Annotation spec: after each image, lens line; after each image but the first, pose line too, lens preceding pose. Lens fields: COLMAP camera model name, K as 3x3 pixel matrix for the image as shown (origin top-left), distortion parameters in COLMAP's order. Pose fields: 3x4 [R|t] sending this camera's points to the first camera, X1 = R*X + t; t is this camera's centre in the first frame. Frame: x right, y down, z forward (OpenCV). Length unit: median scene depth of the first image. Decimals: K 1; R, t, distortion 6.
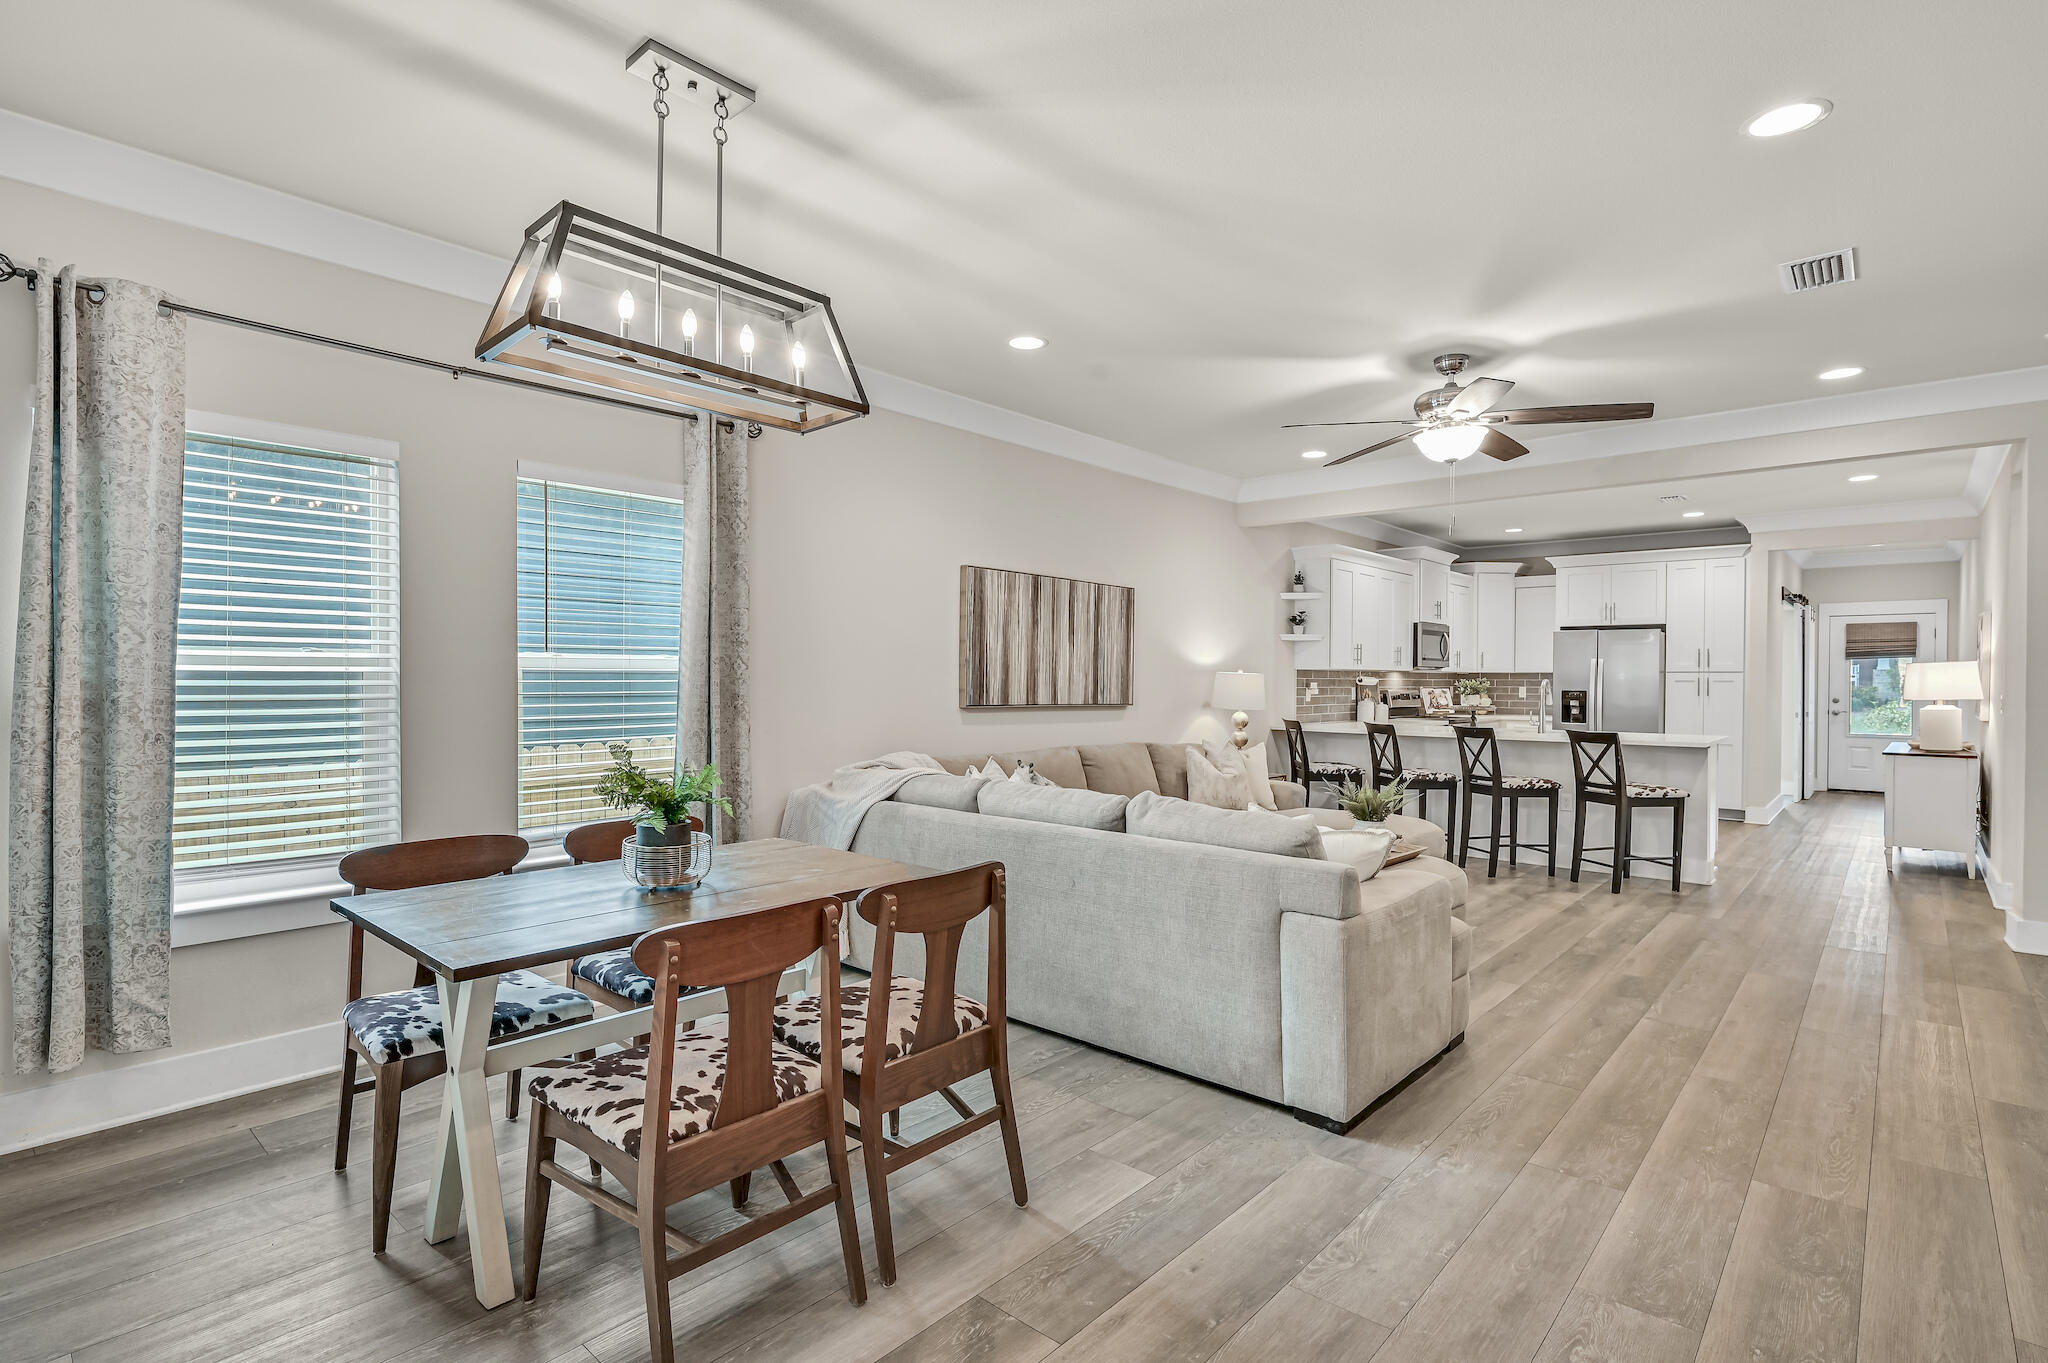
lens RADIAL K [[990.9, 0, 1022.7], [0, 990.9, 695.8], [0, 0, 1]] dist [-0.001011, -0.000350]
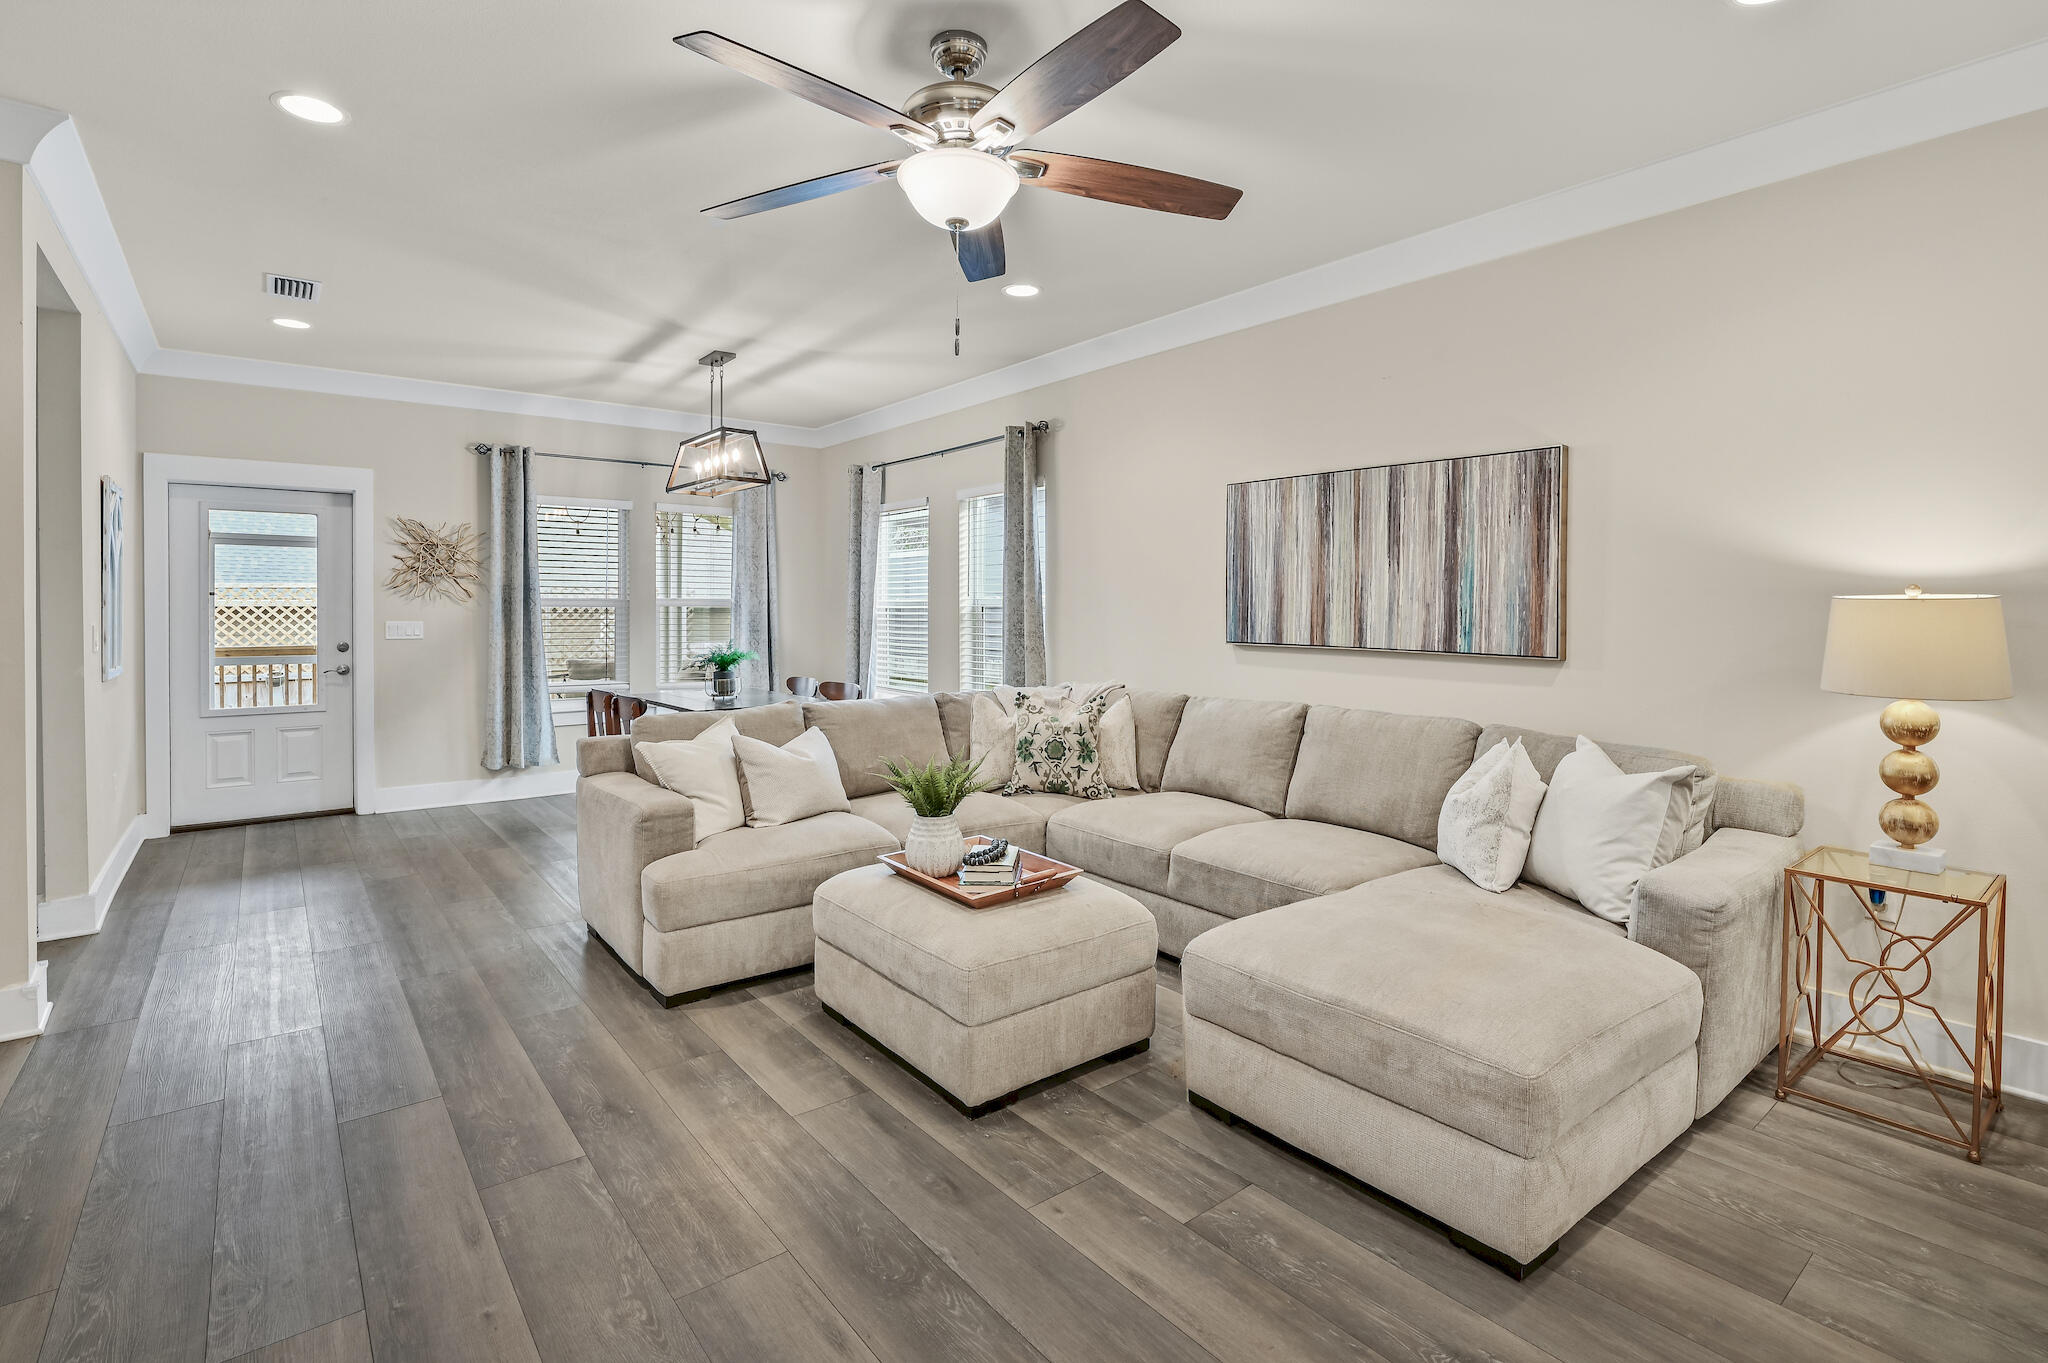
lens RADIAL K [[964.2, 0, 1024.9], [0, 964.2, 621.0], [0, 0, 1]] dist [-0.005620, -0.000624]
pose [[-0.168297, 0.006091, -0.985718, 0.698915], [-0.019540, 0.999764, 0.009514, -0.011224], [0.985543, 0.020862, -0.168138, 0.815883]]
